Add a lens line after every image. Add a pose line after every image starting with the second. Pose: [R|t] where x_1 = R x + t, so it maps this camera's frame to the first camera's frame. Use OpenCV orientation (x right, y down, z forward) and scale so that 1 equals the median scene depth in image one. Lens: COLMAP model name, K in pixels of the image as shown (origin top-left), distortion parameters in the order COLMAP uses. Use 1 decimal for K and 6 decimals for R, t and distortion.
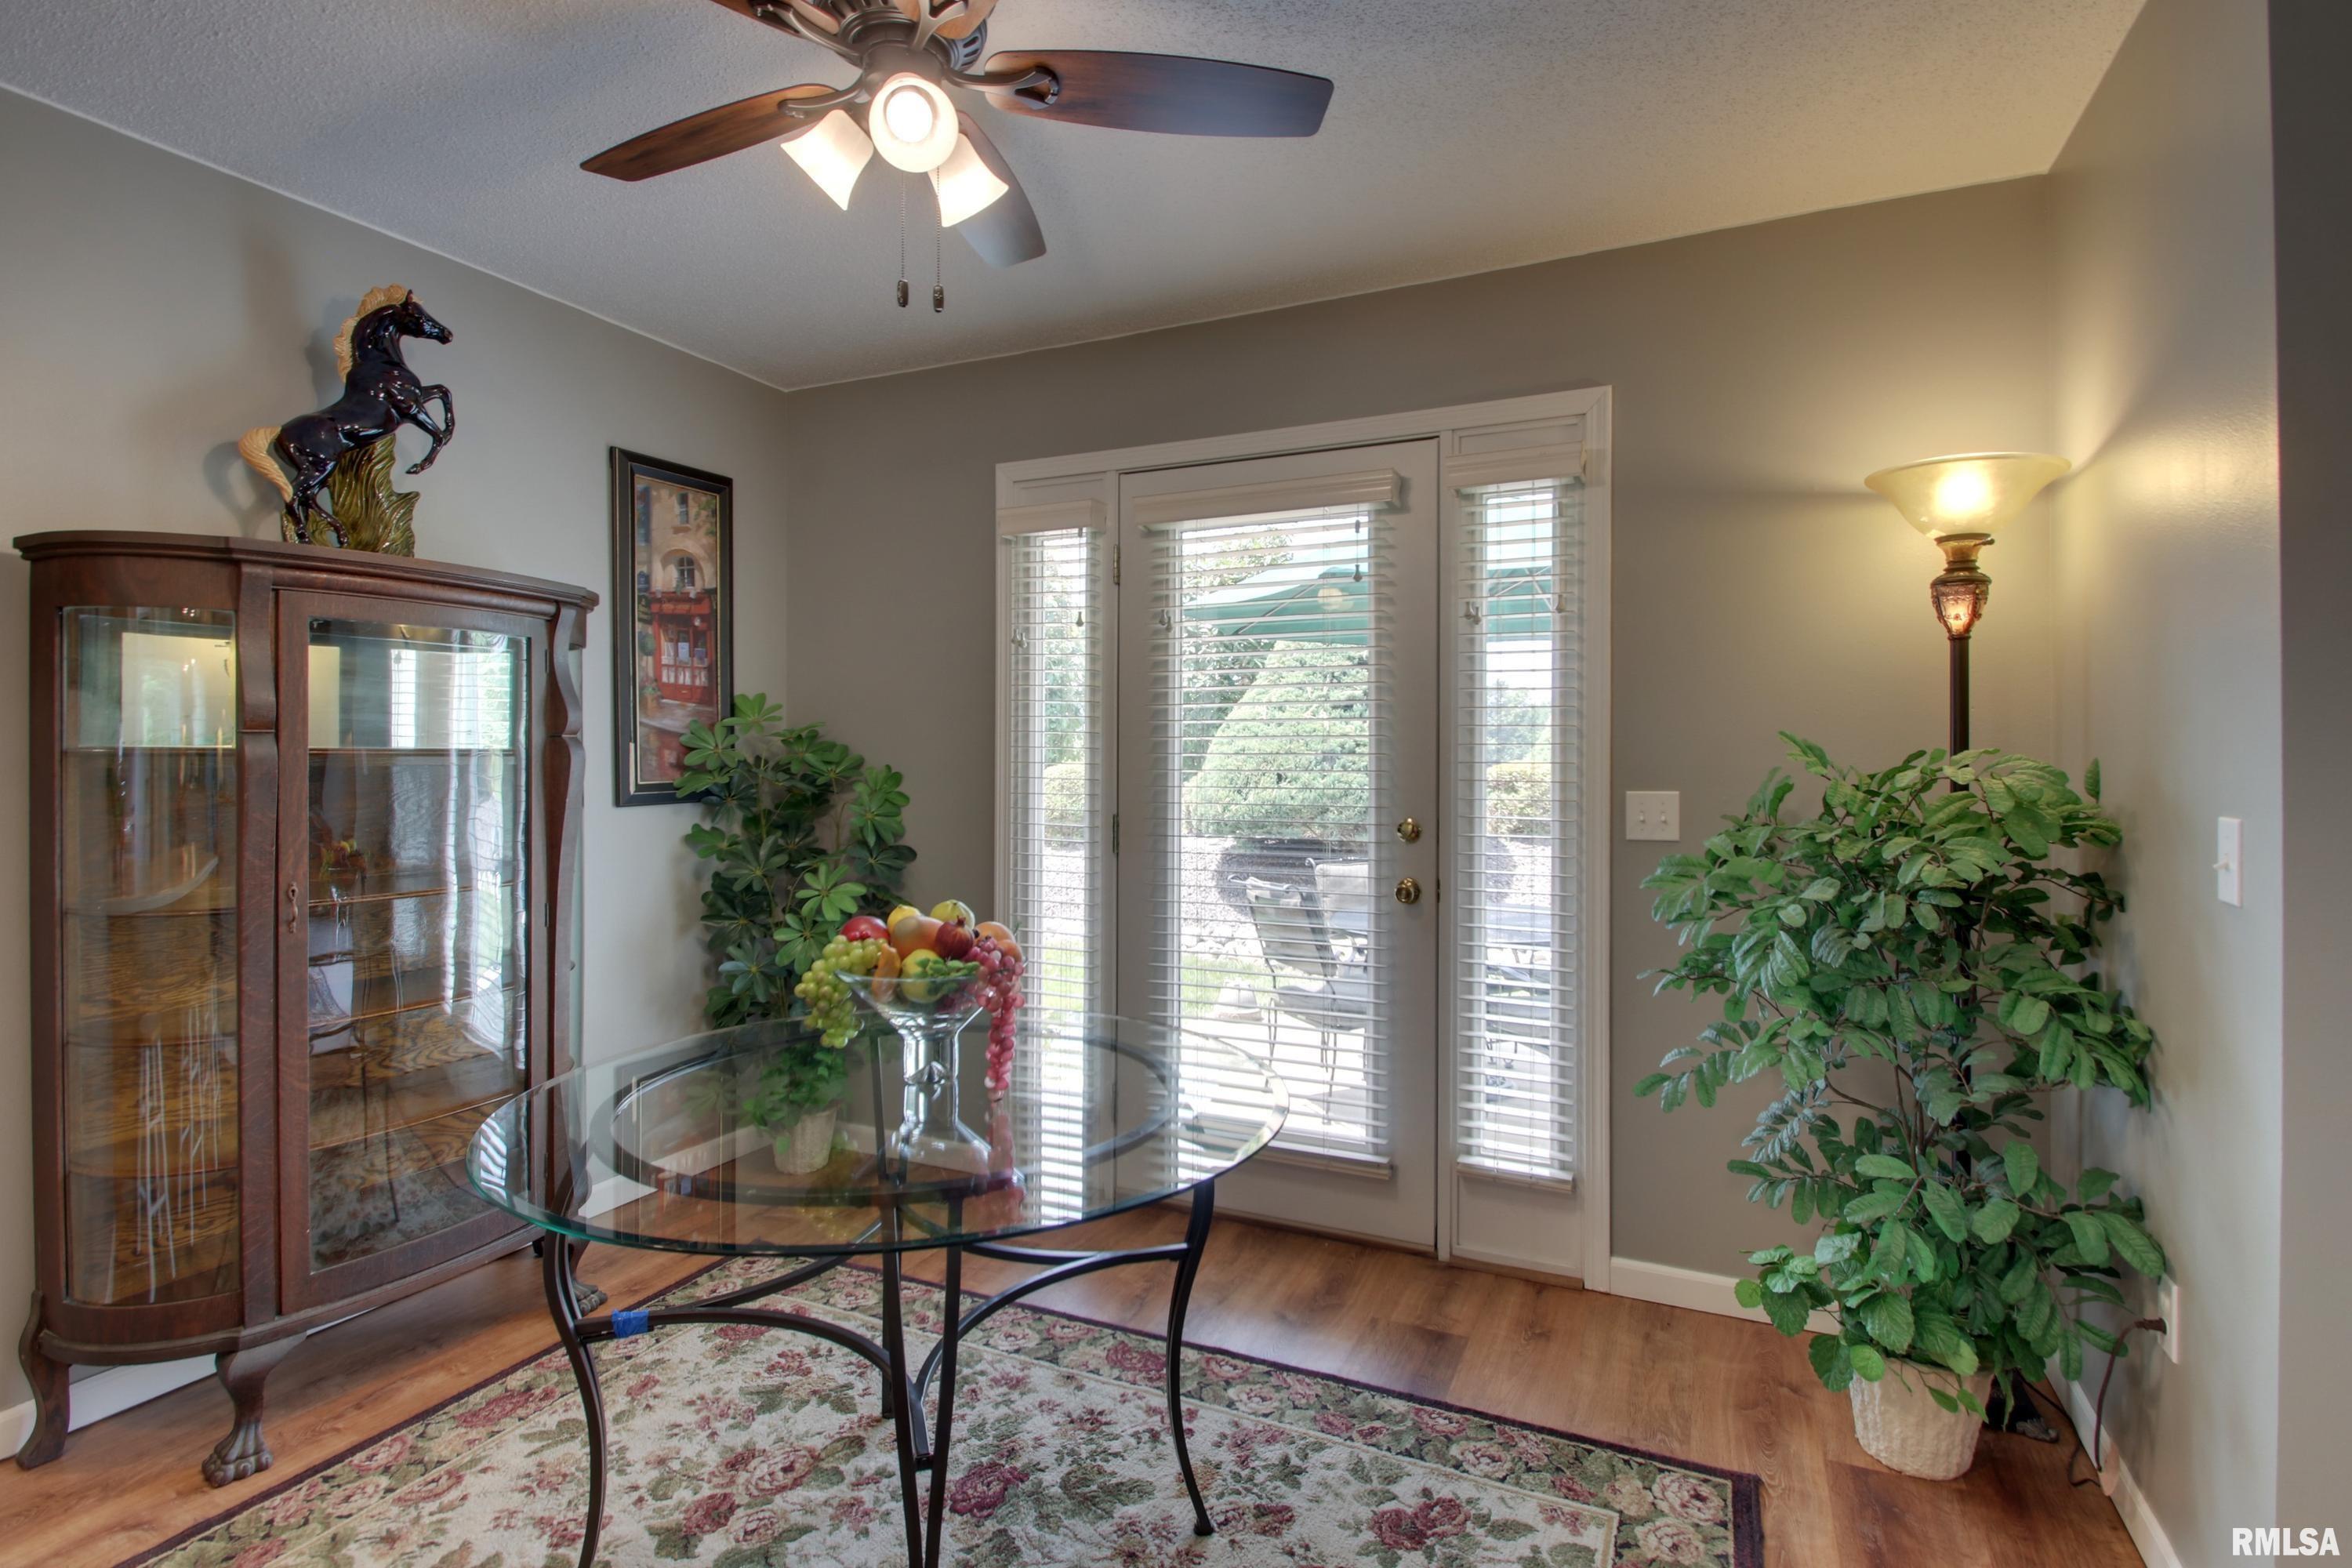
lens RADIAL K [[1123.7, 0, 1180.9], [0, 1123.7, 774.7], [0, 0, 1]] dist [-0.024185, -0.004390]
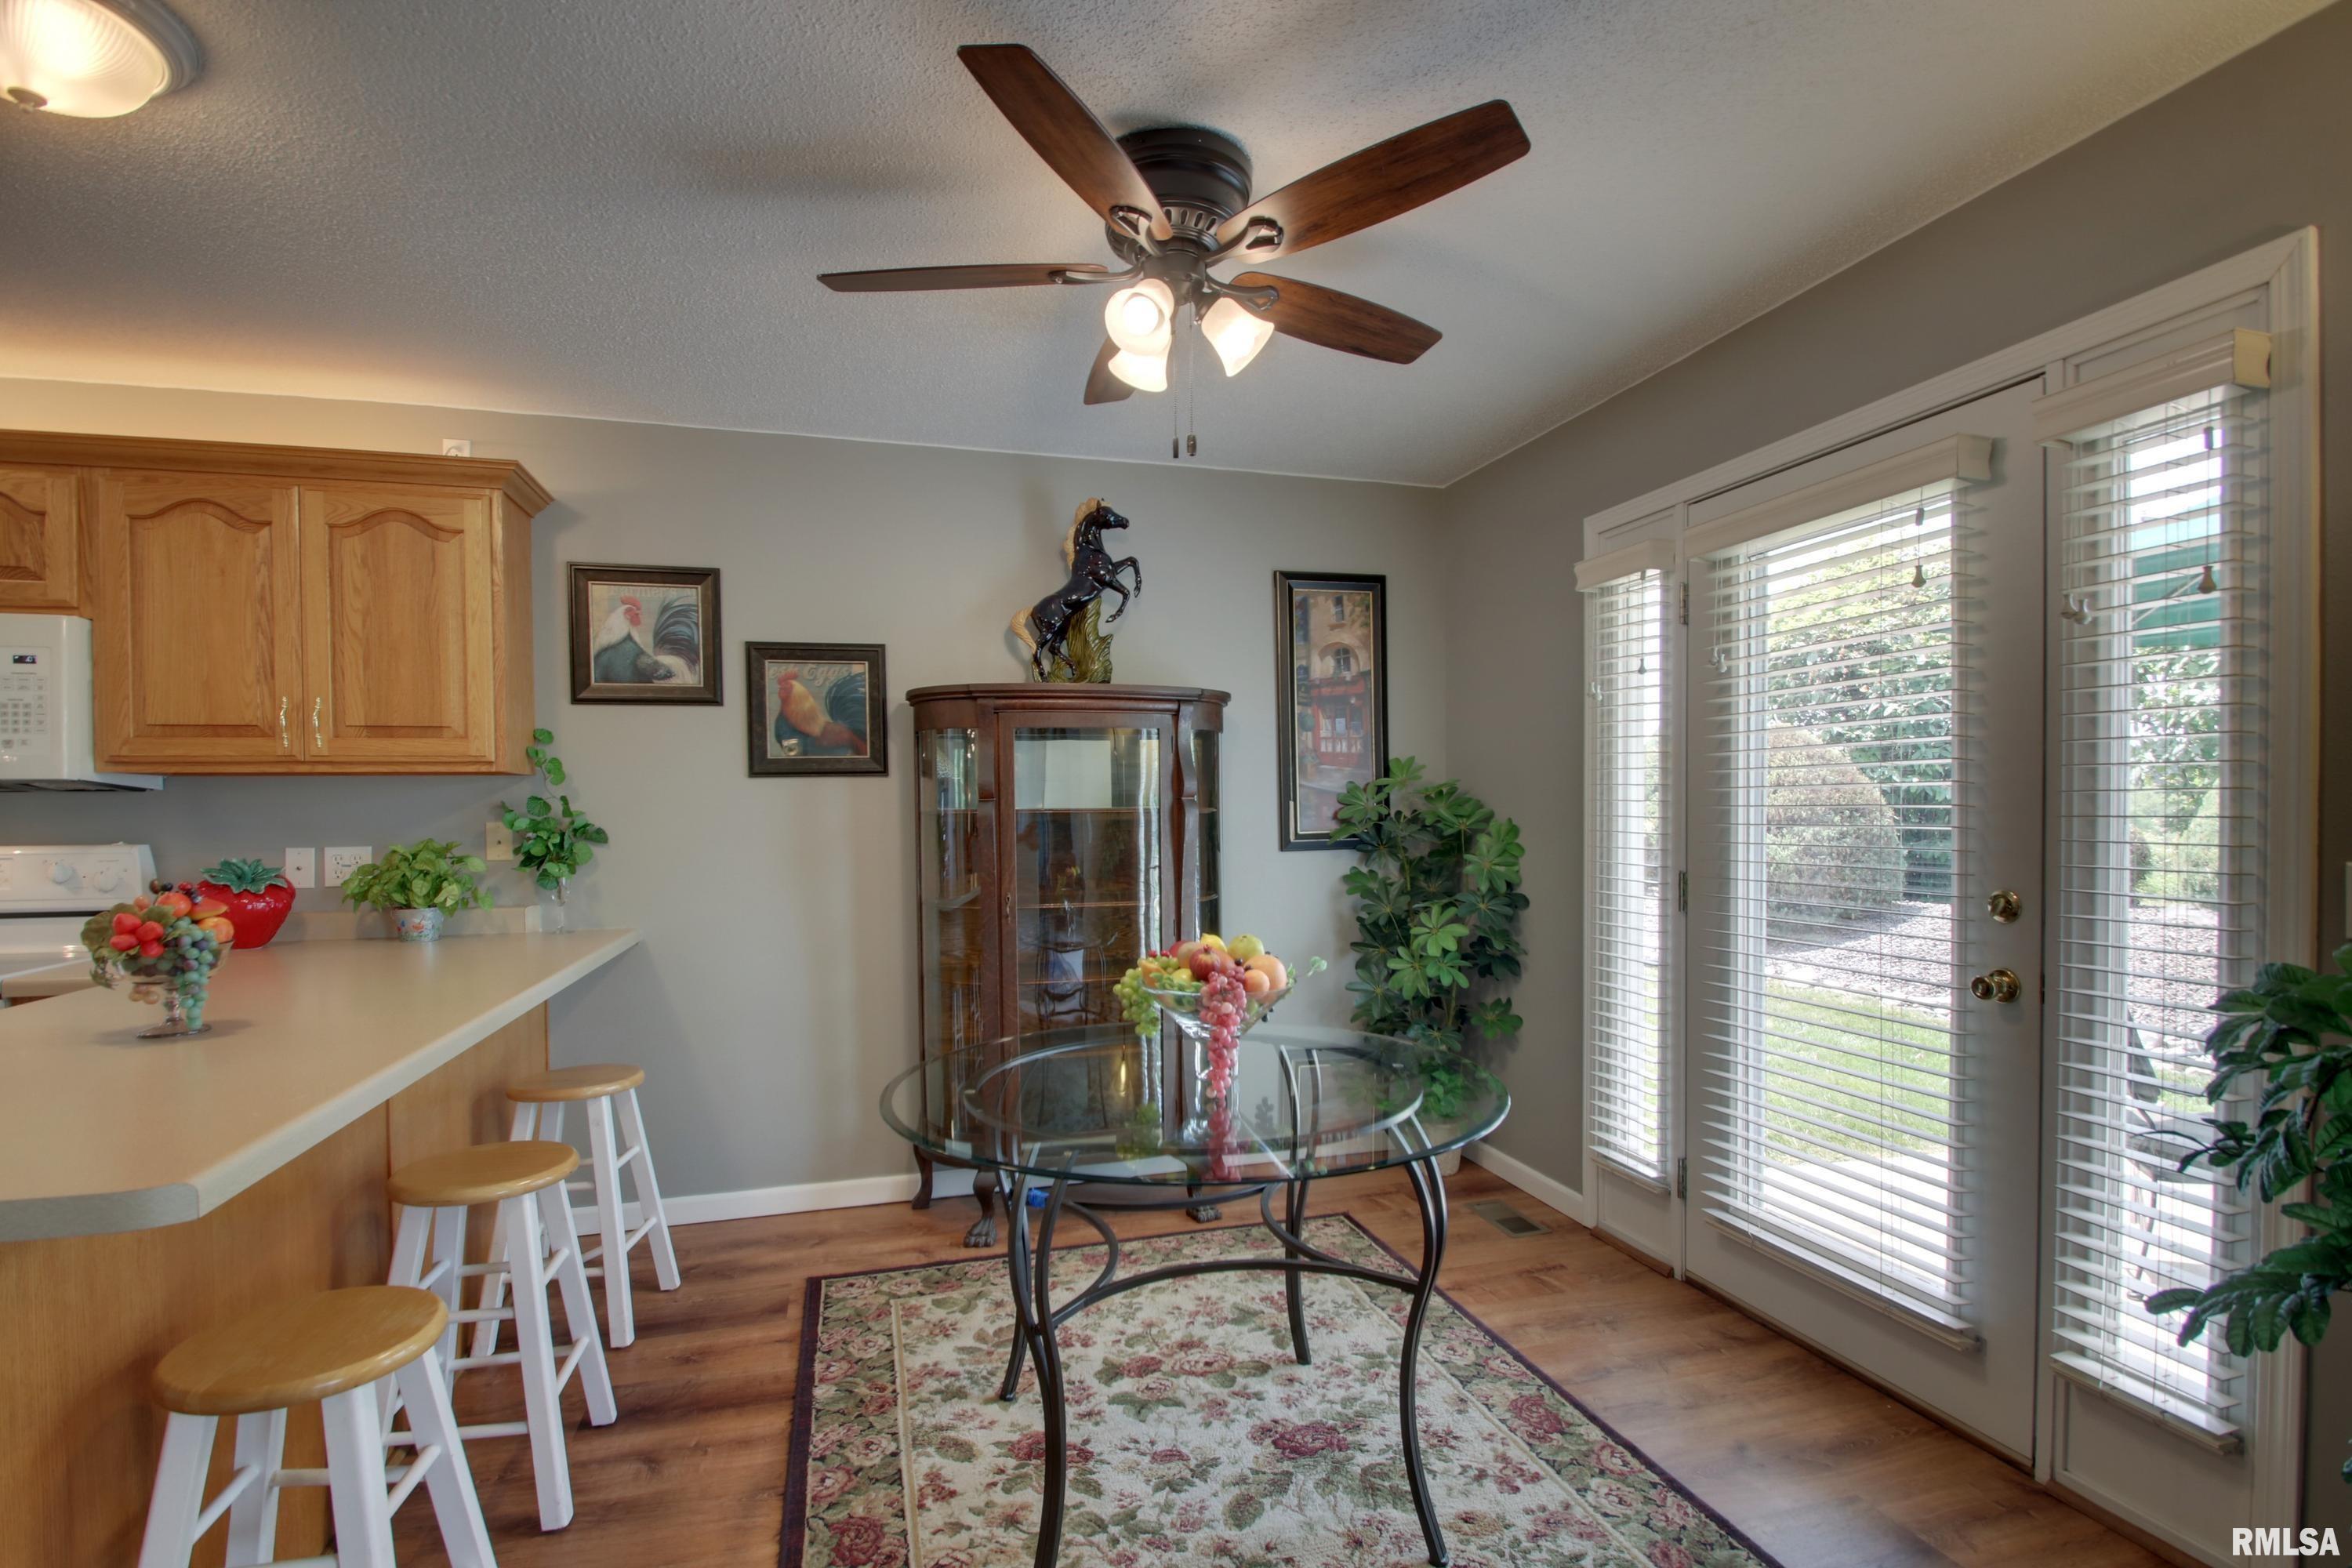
lens RADIAL K [[1123.7, 0, 1267.9], [0, 1123.7, 839.3], [0, 0, 1]] dist [-0.024185, -0.004390]
pose [[0.655097, 0.014951, -0.755397, 0.447023], [-0.003191, 0.999850, 0.017021, -0.006293], [0.755538, -0.008740, 0.655047, 0.135396]]
